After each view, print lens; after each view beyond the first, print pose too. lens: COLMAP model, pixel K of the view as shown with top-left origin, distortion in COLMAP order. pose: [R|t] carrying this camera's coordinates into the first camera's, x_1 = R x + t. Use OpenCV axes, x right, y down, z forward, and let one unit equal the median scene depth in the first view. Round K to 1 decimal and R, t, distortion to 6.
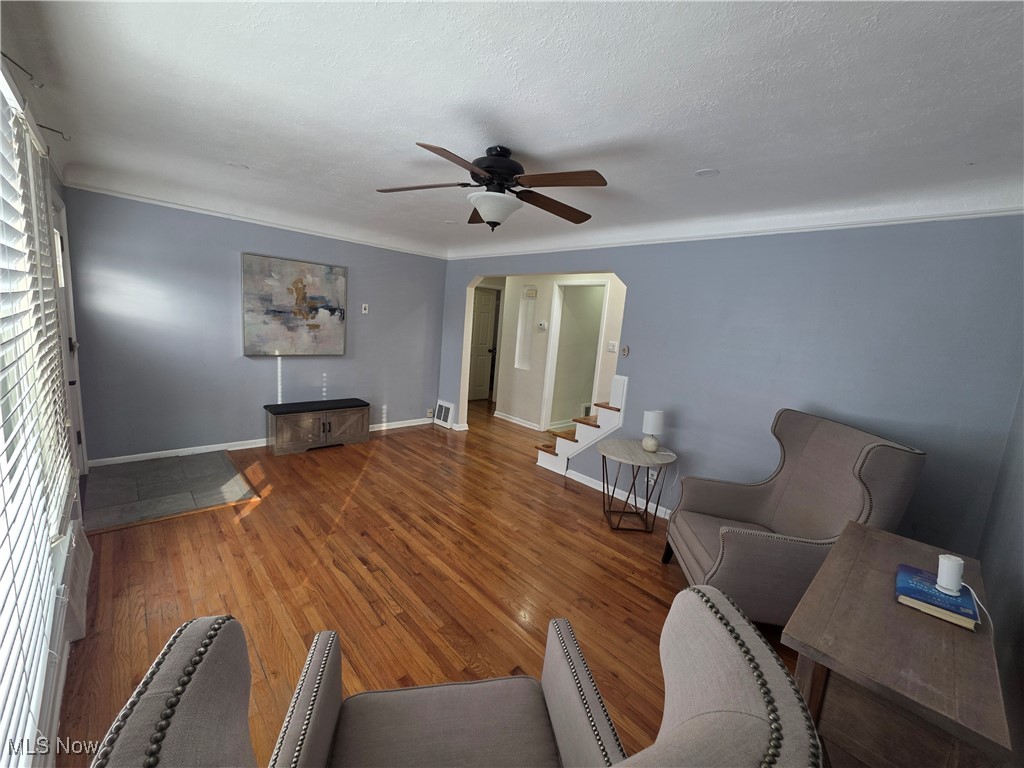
lens RADIAL K [[409.7, 0, 511.1], [0, 409.7, 382.9], [0, 0, 1]] dist [-0.000995, 0.000000]
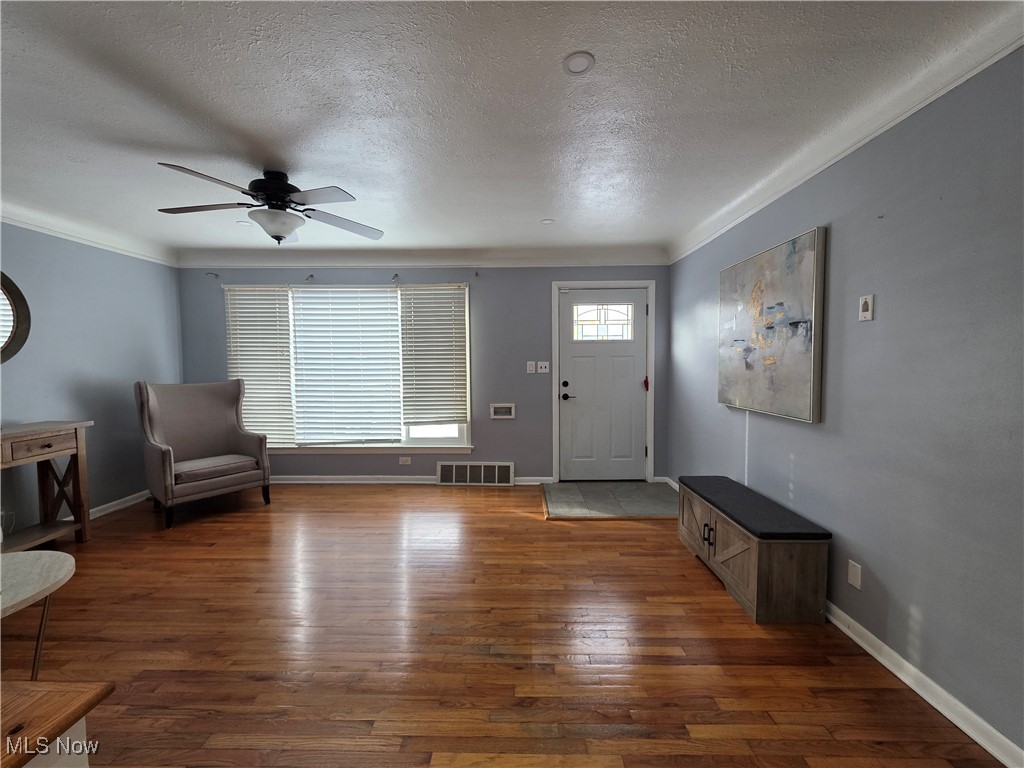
lens RADIAL K [[409.7, 0, 511.1], [0, 409.7, 382.9], [0, 0, 1]] dist [-0.000995, 0.000000]
pose [[-0.699639, -0.045684, -0.713035, 0.152500], [-0.166977, 0.980774, 0.101002, -0.108220], [0.694712, 0.189725, -0.693816, 1.168990]]
